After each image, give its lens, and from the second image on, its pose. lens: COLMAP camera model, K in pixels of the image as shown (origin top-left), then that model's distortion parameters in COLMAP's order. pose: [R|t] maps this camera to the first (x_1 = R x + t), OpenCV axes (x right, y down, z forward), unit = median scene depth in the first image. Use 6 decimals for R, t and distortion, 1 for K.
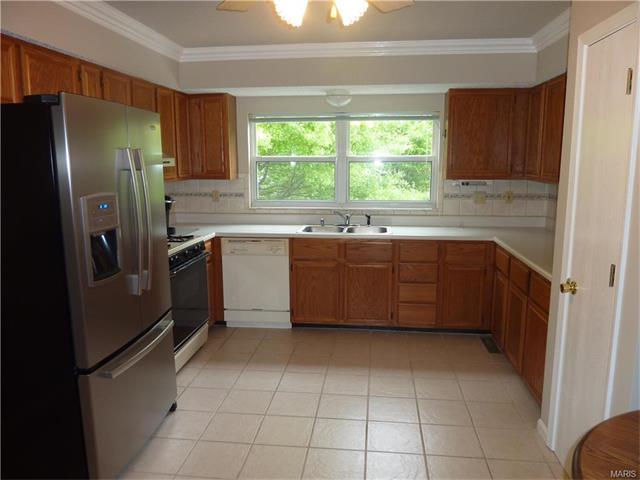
lens RADIAL K [[498.3, 0, 323.0], [0, 498.3, 238.5], [0, 0, 1]] dist [-0.008820, -0.011141]
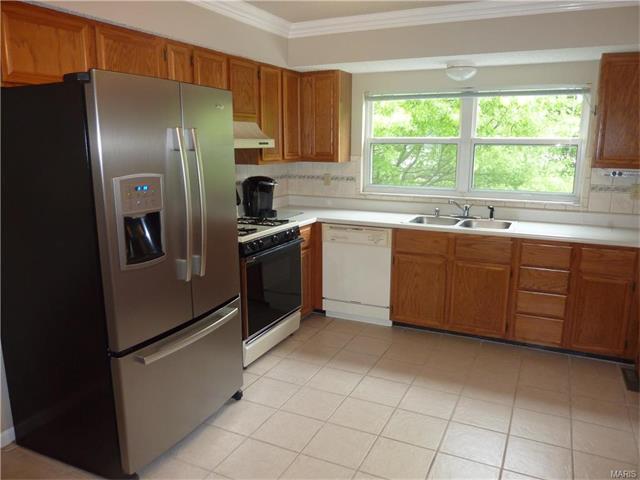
lens RADIAL K [[498.3, 0, 323.0], [0, 498.3, 238.5], [0, 0, 1]] dist [-0.008820, -0.011141]
pose [[0.944583, 0.068890, -0.320963, 0.105075], [-0.057758, 0.997357, 0.044088, -0.015044], [0.323152, -0.023106, 0.946065, 0.099003]]
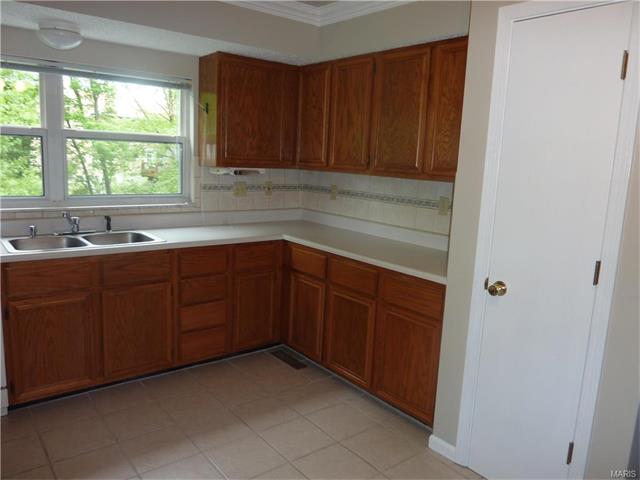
lens RADIAL K [[498.3, 0, 323.0], [0, 498.3, 238.5], [0, 0, 1]] dist [-0.008820, -0.011141]
pose [[0.703986, -0.083098, 0.705336, -0.206057], [0.067672, 0.996461, 0.049854, -0.033721], [-0.706982, 0.012635, 0.707118, 0.328072]]
